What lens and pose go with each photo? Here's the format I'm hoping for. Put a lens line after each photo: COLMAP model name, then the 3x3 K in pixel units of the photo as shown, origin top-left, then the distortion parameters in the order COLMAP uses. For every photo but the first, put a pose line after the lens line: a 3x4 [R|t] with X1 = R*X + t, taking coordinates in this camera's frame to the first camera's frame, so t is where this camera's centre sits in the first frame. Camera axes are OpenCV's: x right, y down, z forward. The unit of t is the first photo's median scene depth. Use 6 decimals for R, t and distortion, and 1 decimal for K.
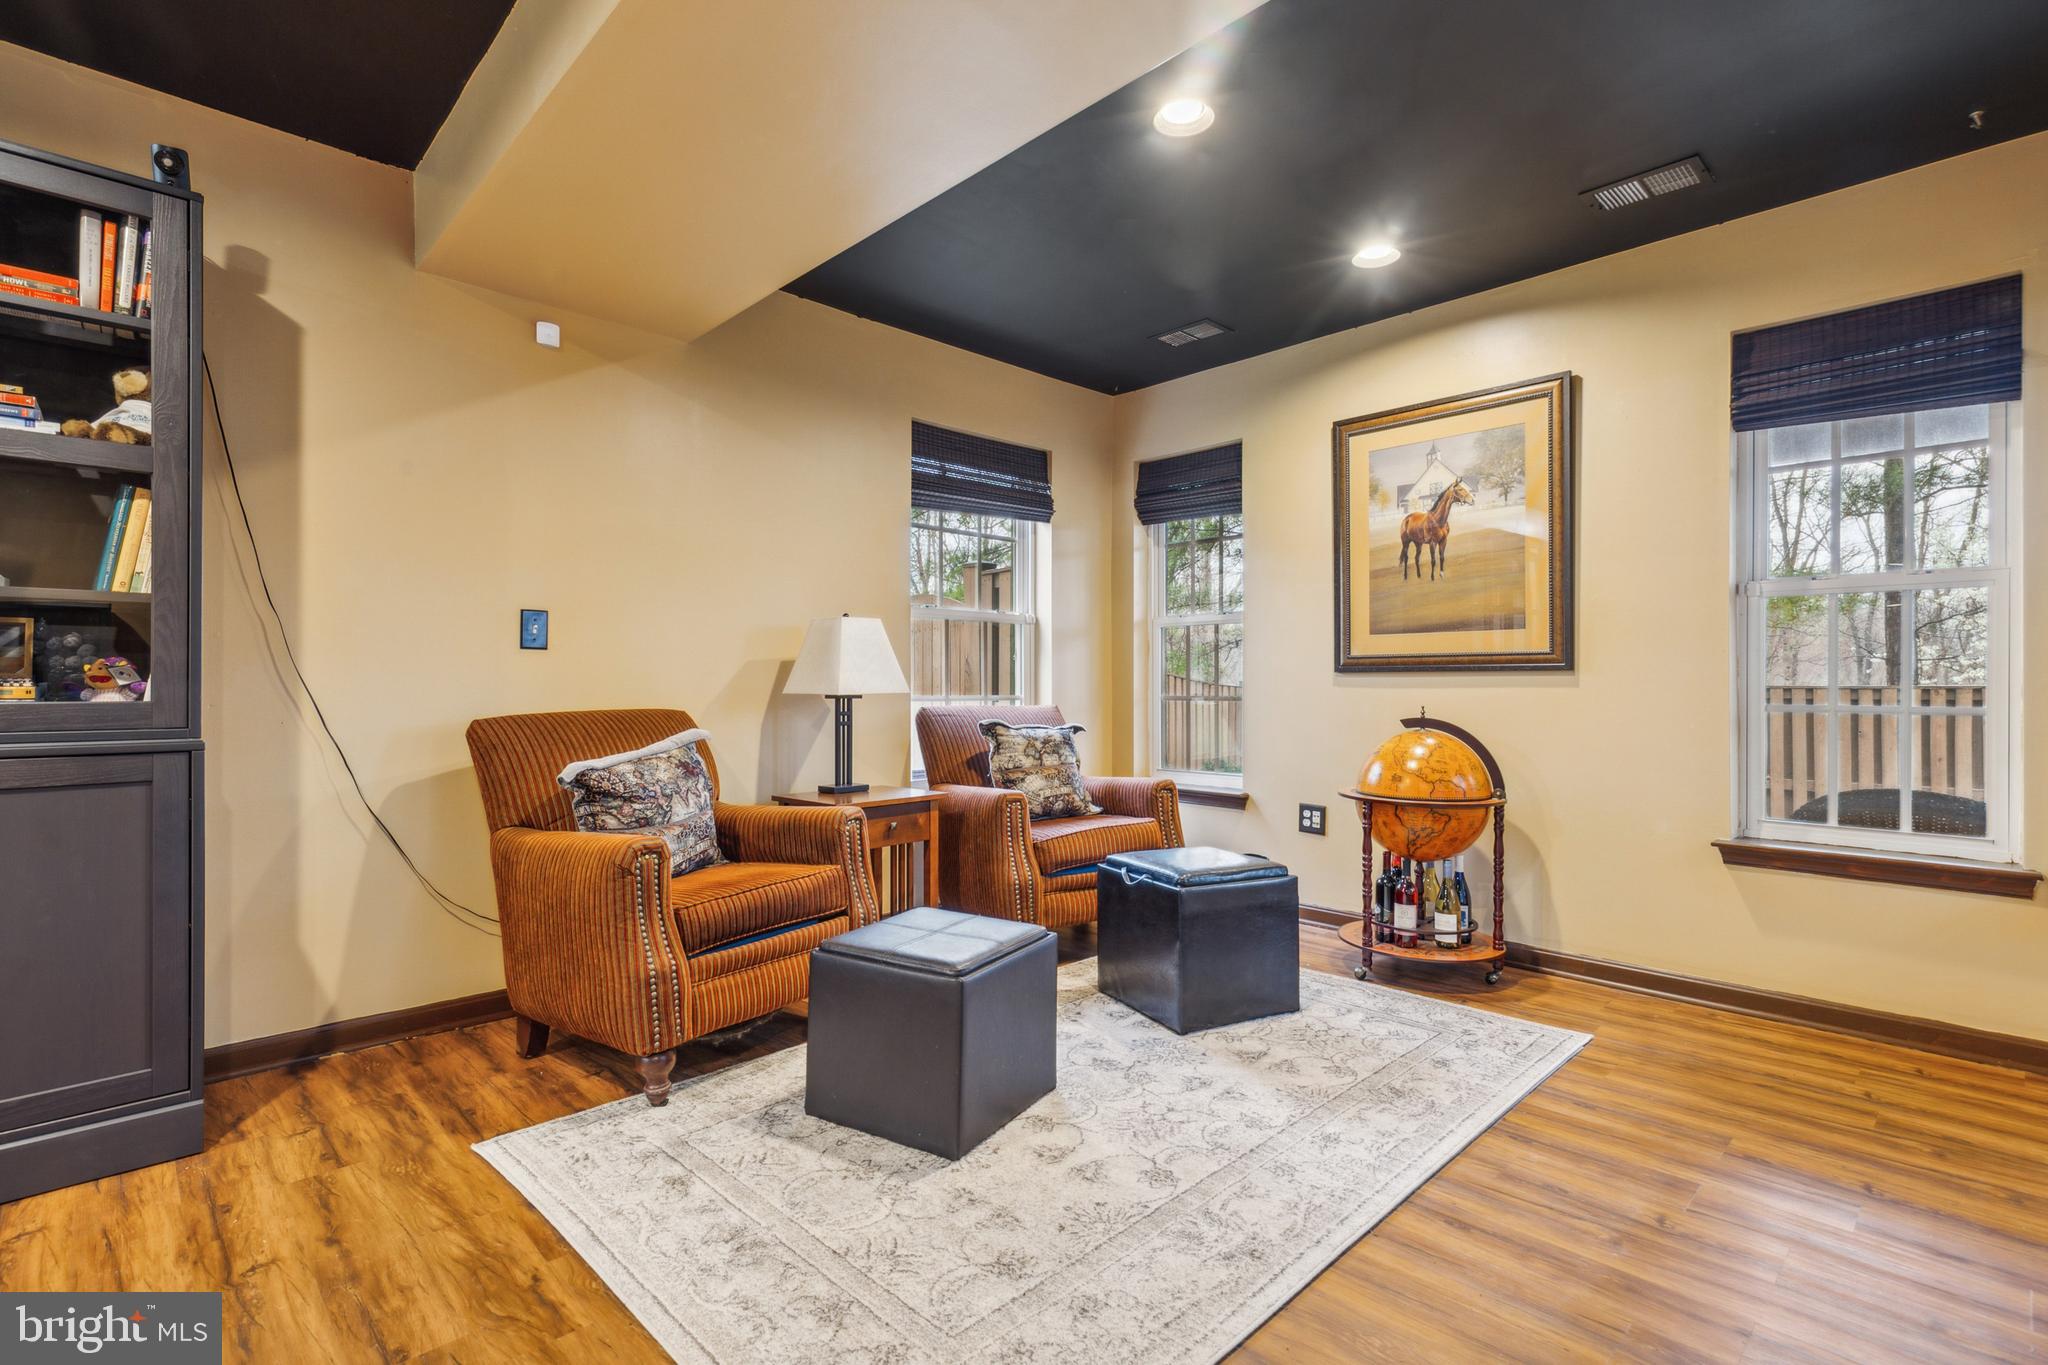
lens RADIAL K [[961.4, 0, 1014.2], [0, 961.4, 689.2], [0, 0, 1]] dist [0.010511, -0.001700]
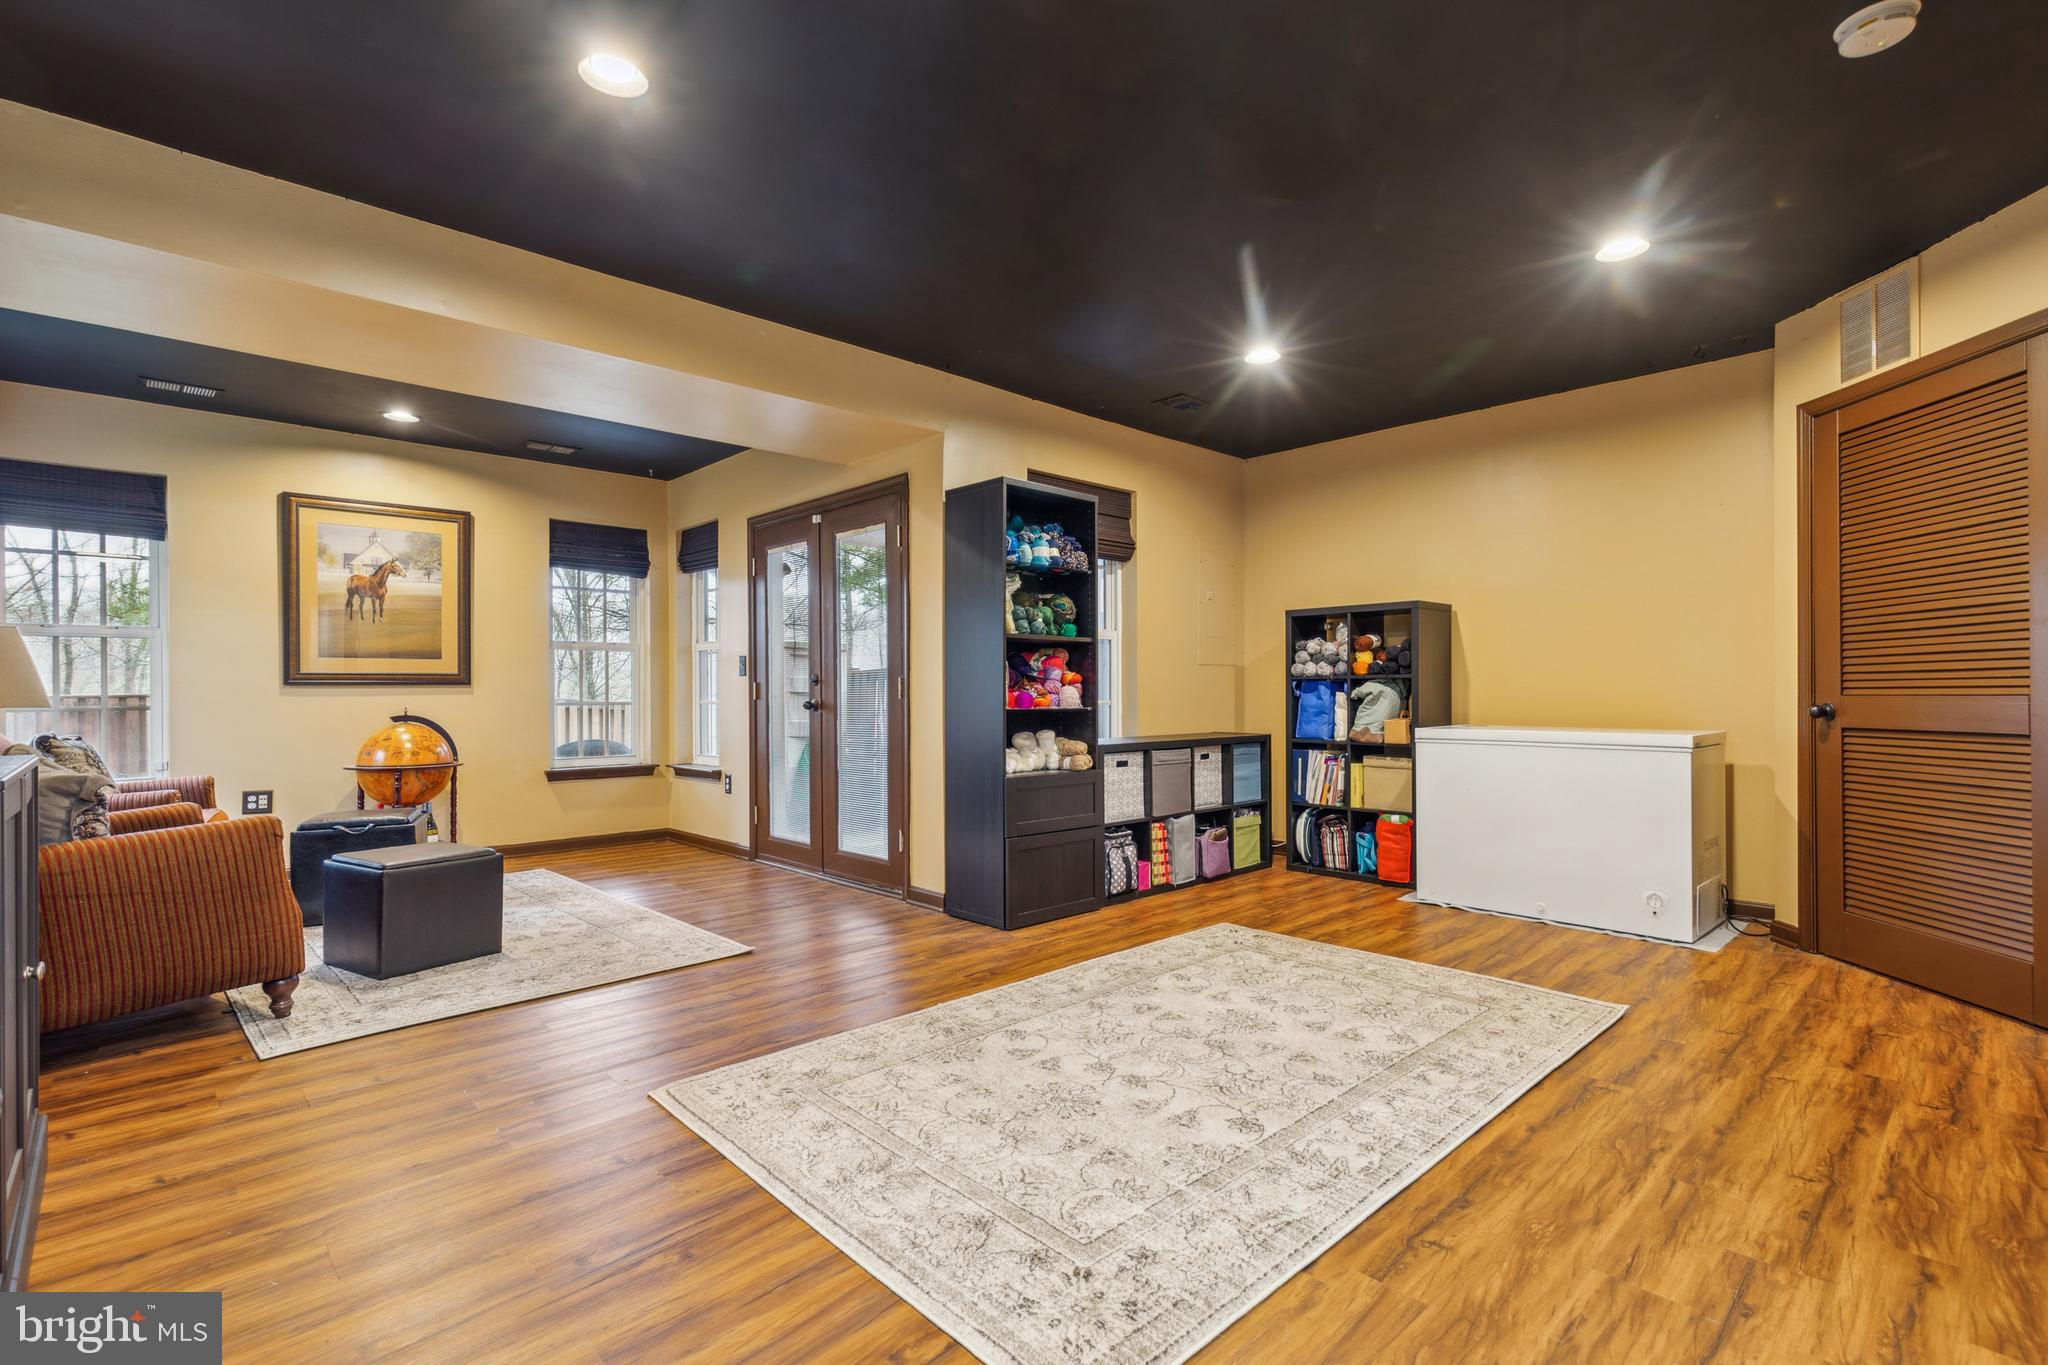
lens RADIAL K [[961.4, 0, 1024.5], [0, 961.4, 686.2], [0, 0, 1]] dist [0.010511, -0.001700]
pose [[0.018265, 0.000831, 0.999833, -1.080542], [0.011473, 0.999934, -0.001041, -0.003502], [-0.999767, 0.011490, 0.018254, -0.022750]]
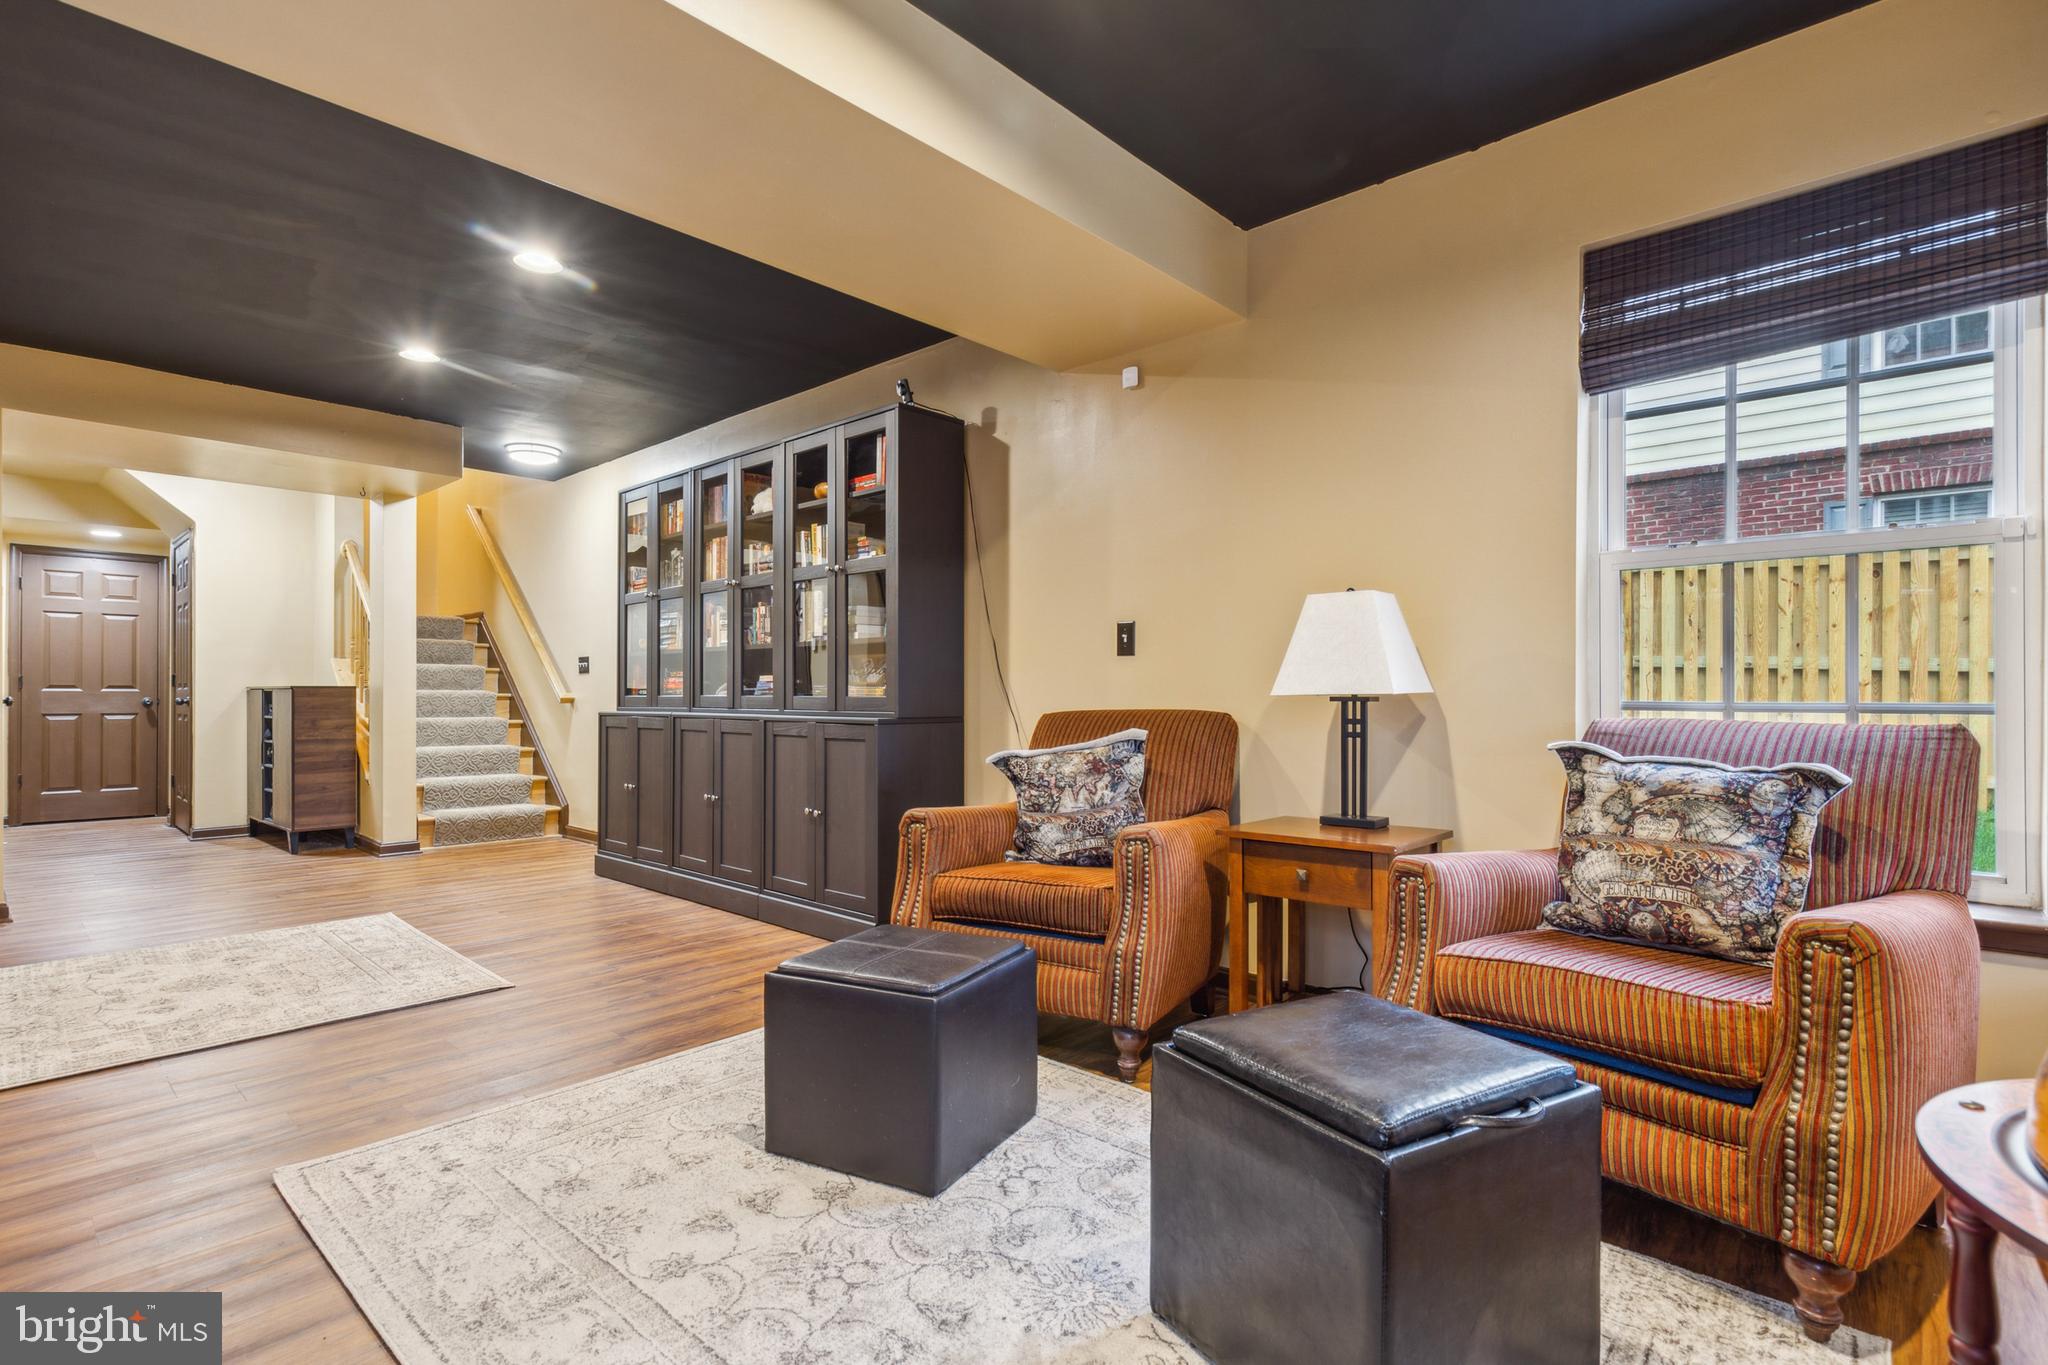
lens RADIAL K [[961.4, 0, 1015.1], [0, 961.4, 694.2], [0, 0, 1]] dist [0.010511, -0.001700]
pose [[0.068420, -0.003146, -0.997652, 0.549142], [-0.004129, 0.999986, -0.003436, 0.007561], [0.997648, 0.004354, 0.068406, 0.676319]]
